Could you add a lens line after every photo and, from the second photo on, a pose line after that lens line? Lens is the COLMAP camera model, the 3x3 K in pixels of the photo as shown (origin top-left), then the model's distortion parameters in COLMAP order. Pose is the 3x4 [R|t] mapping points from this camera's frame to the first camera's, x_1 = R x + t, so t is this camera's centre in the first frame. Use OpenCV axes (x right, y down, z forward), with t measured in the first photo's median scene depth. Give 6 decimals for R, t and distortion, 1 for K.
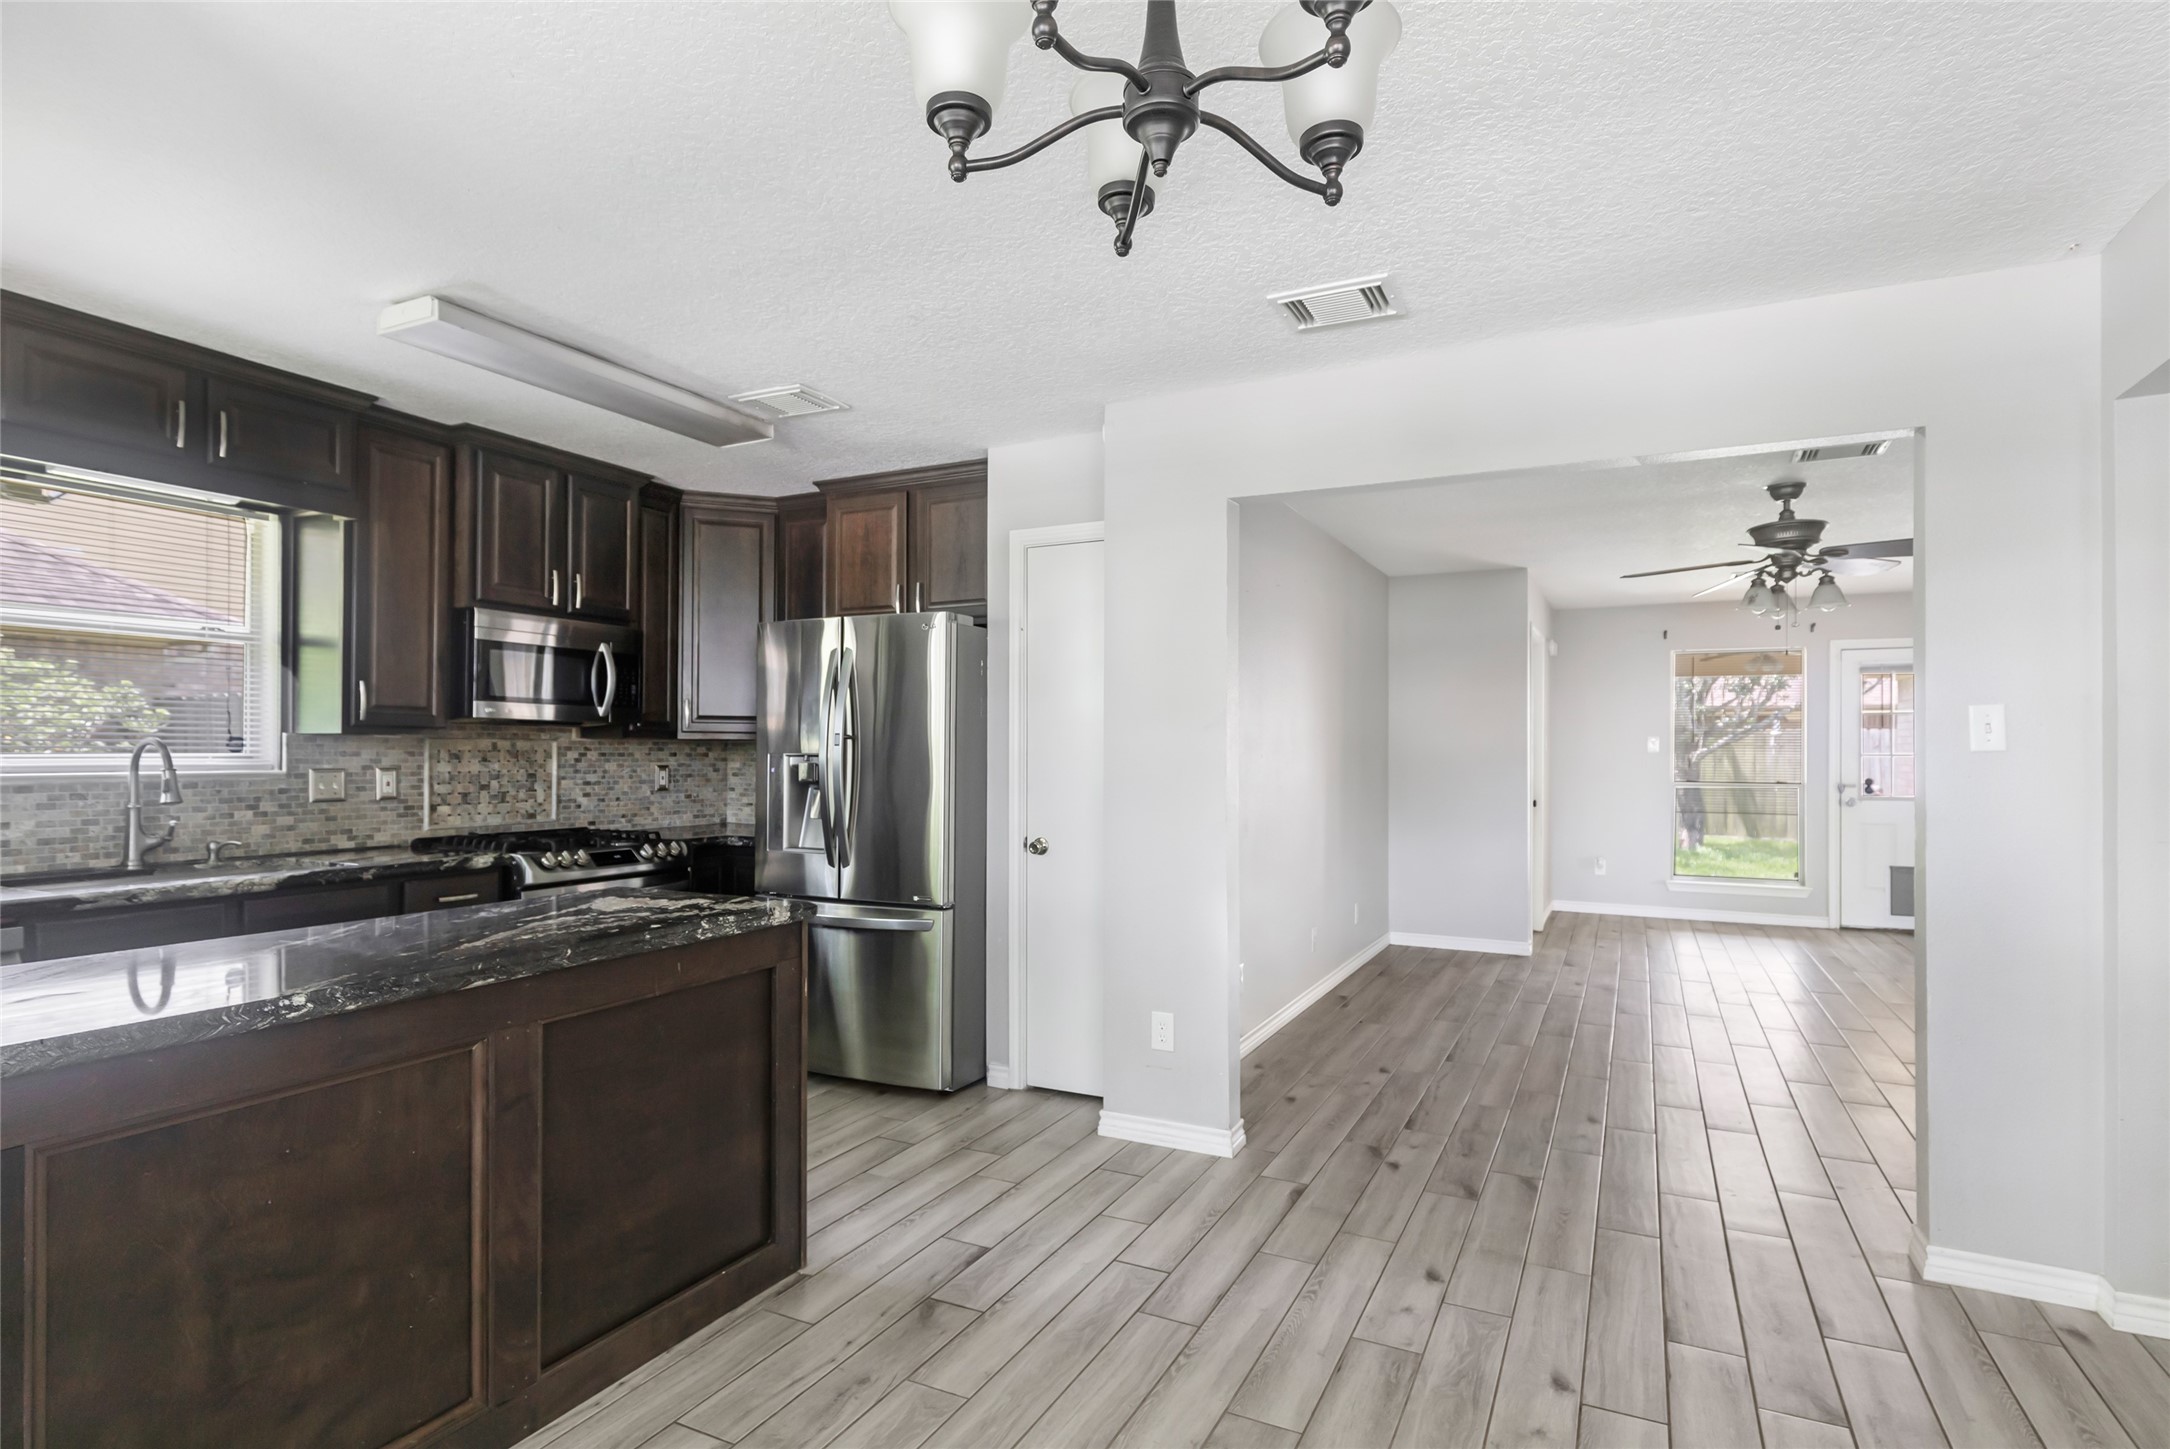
lens RADIAL K [[1112.3, 0, 1058.8], [0, 1112.3, 743.2], [0, 0, 1]] dist [0.001552, -0.000086]
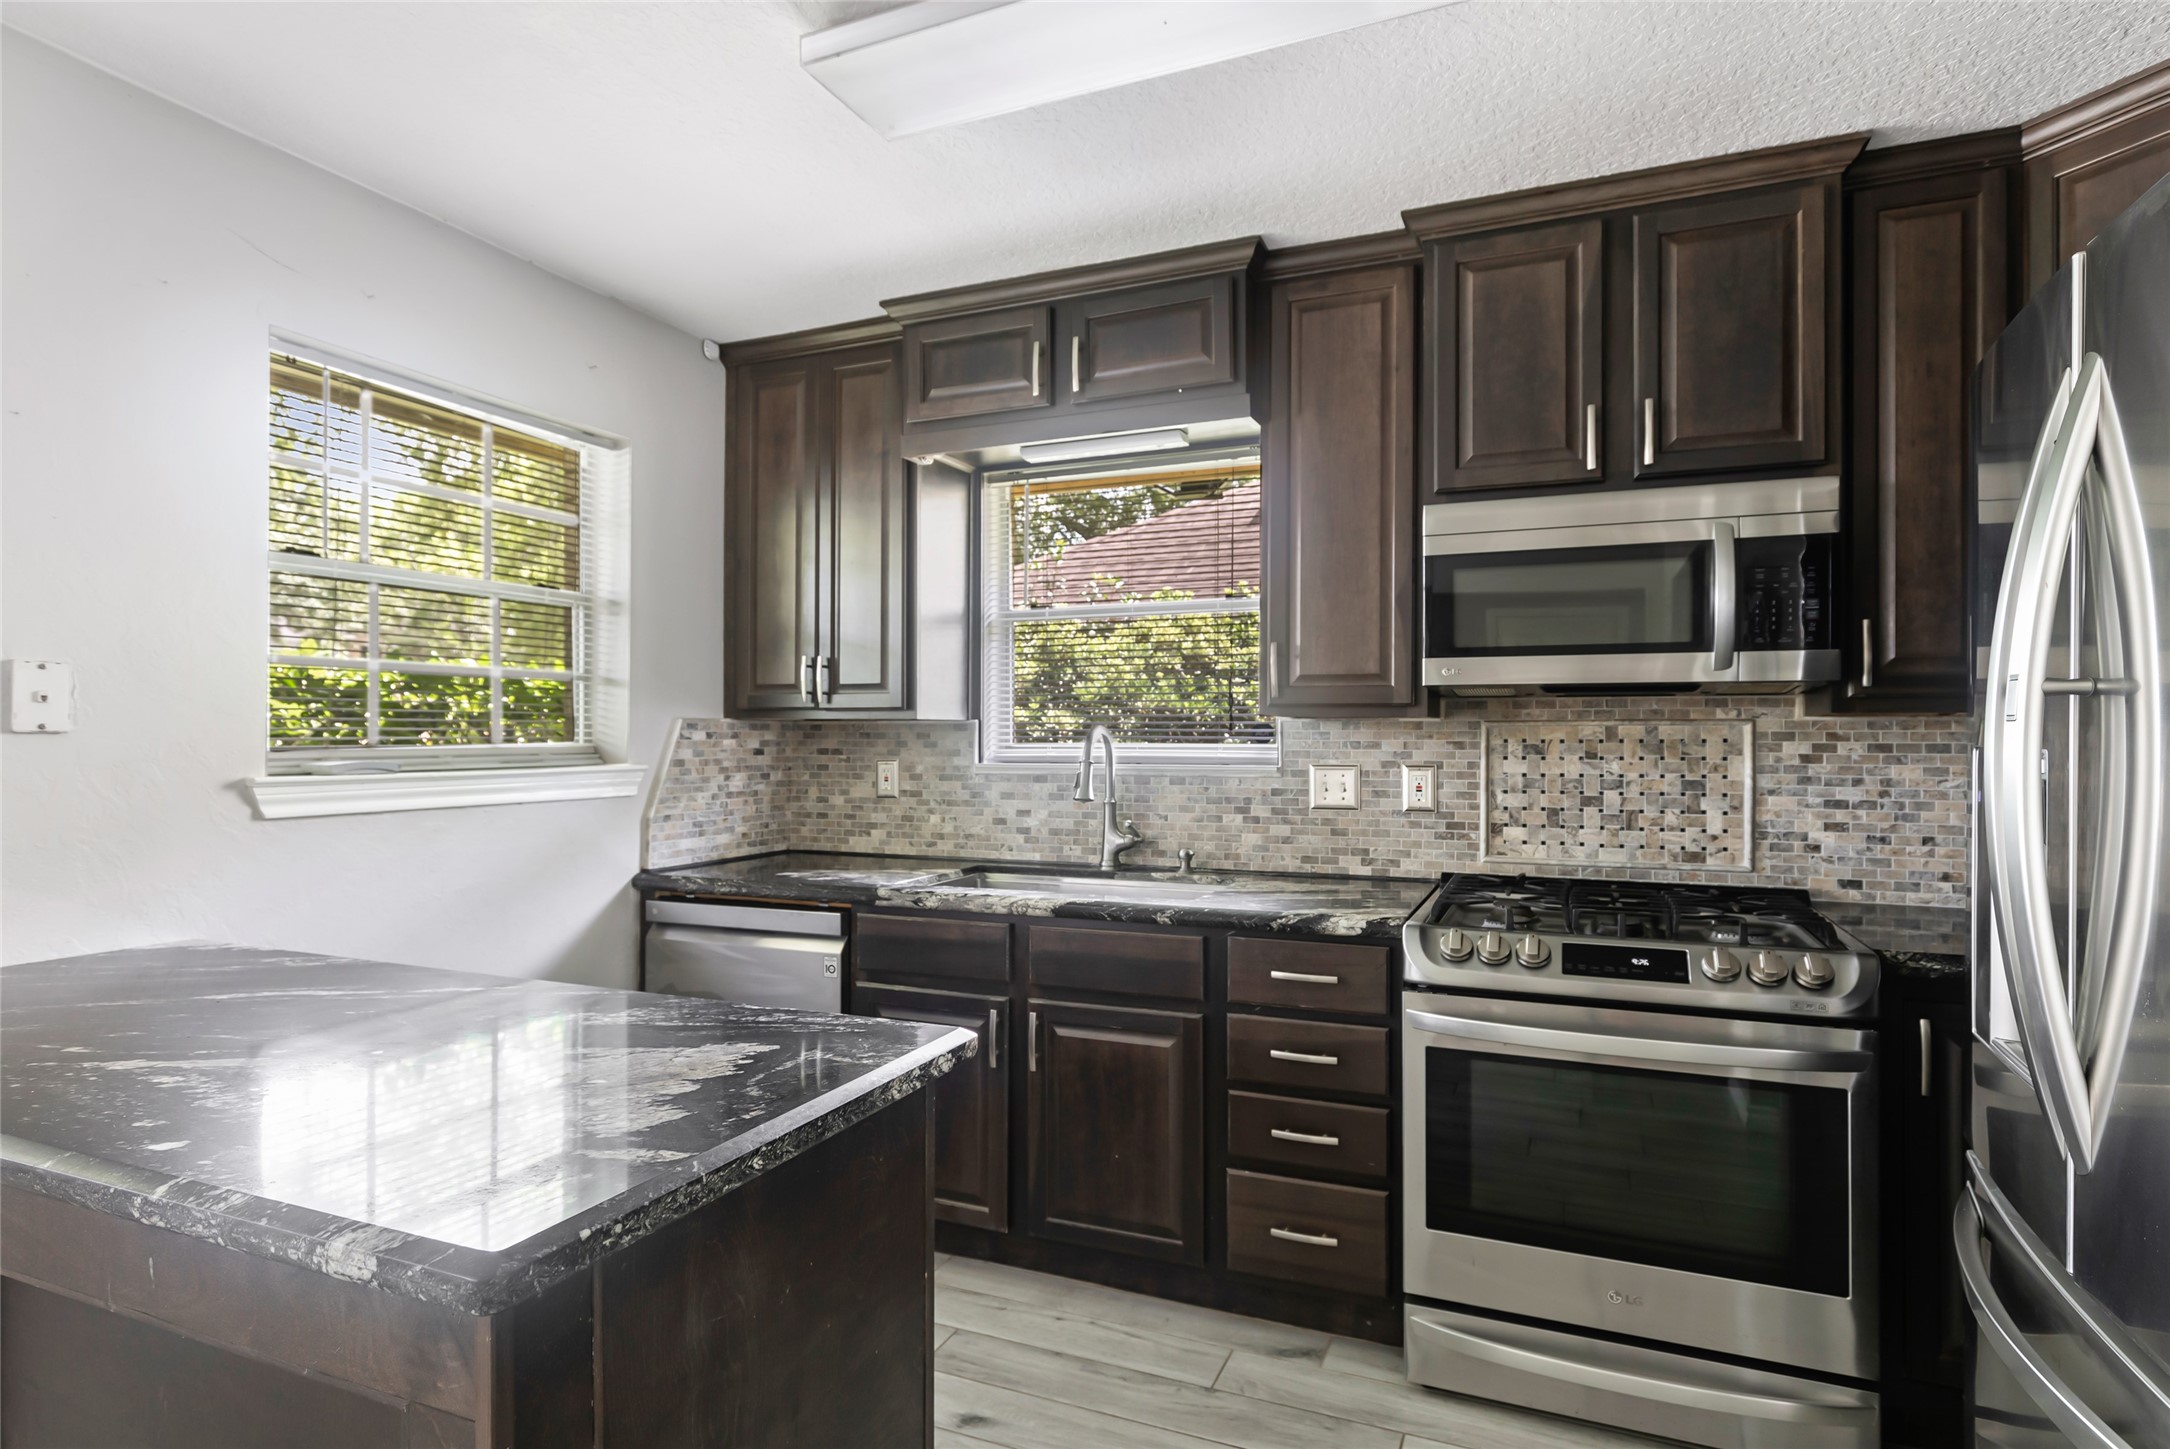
lens RADIAL K [[1100.3, 0, 1105.9], [0, 1100.3, 731.7], [0, 0, 1]] dist [0.001500, 0.000149]
pose [[0.075506, -0.007732, -0.997115, 0.061995], [0.007963, 0.999943, -0.007151, 0.004584], [0.997114, -0.007400, 0.075563, 0.762534]]
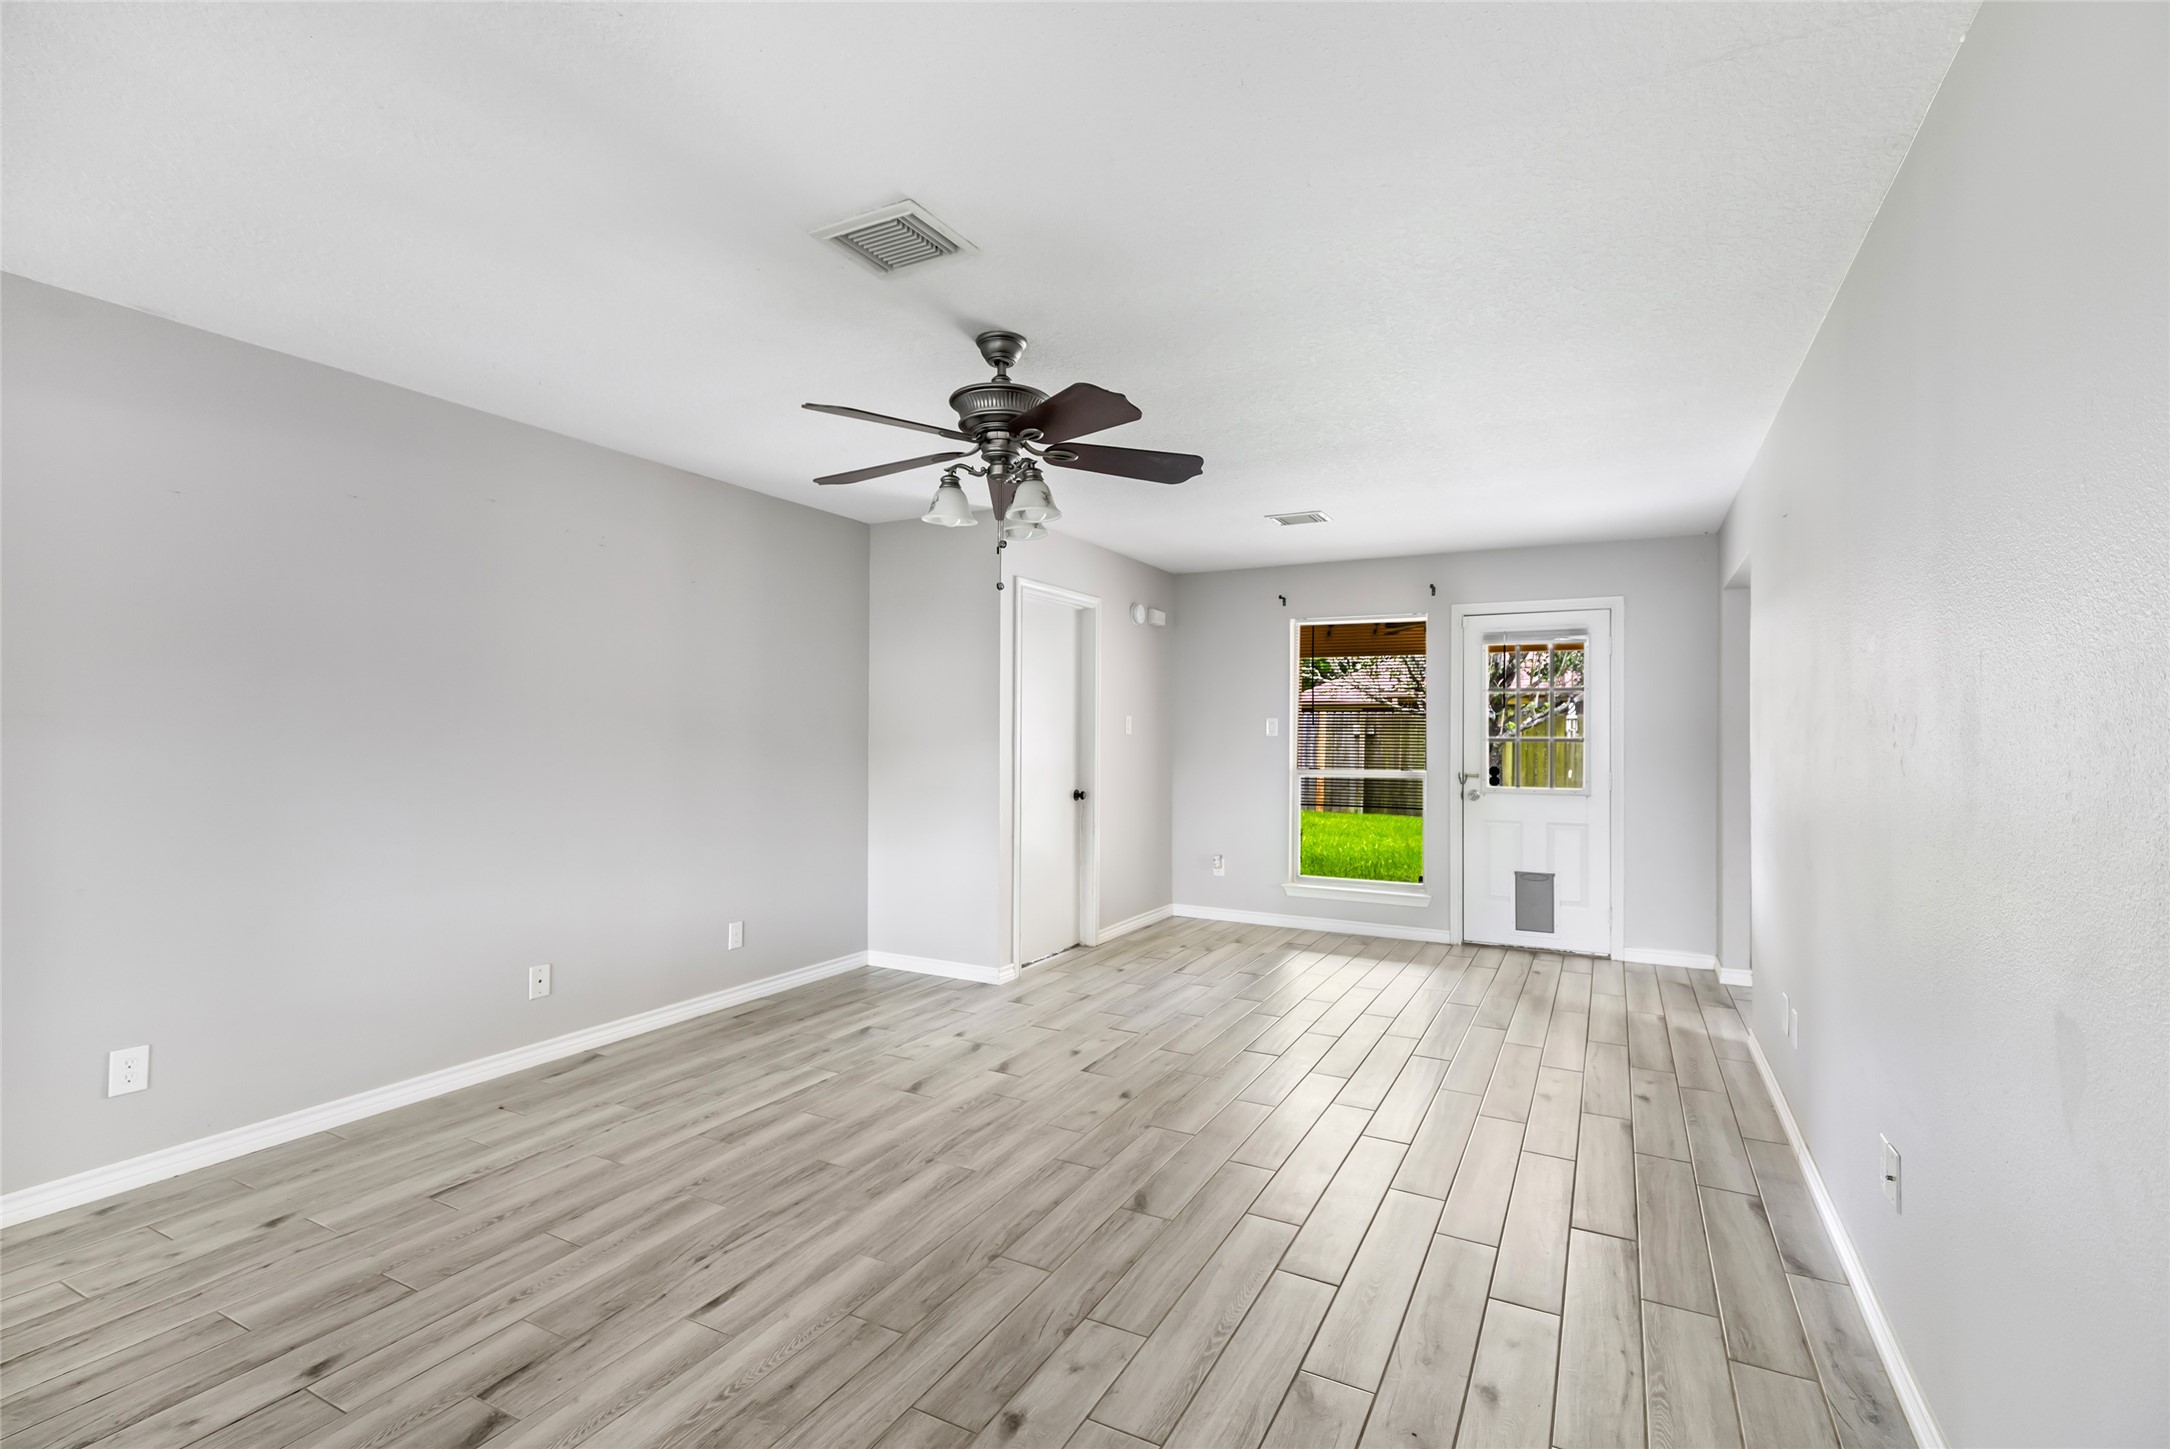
lens RADIAL K [[998.8, 0, 1085.0], [0, 998.8, 724.5], [0, 0, 1]] dist [0.001046, -0.000273]
pose [[0.999936, 0.002732, -0.011000, 0.811606], [-0.002769, 0.999990, -0.003384, 0.004920], [0.010991, 0.003415, 0.999934, 0.451155]]
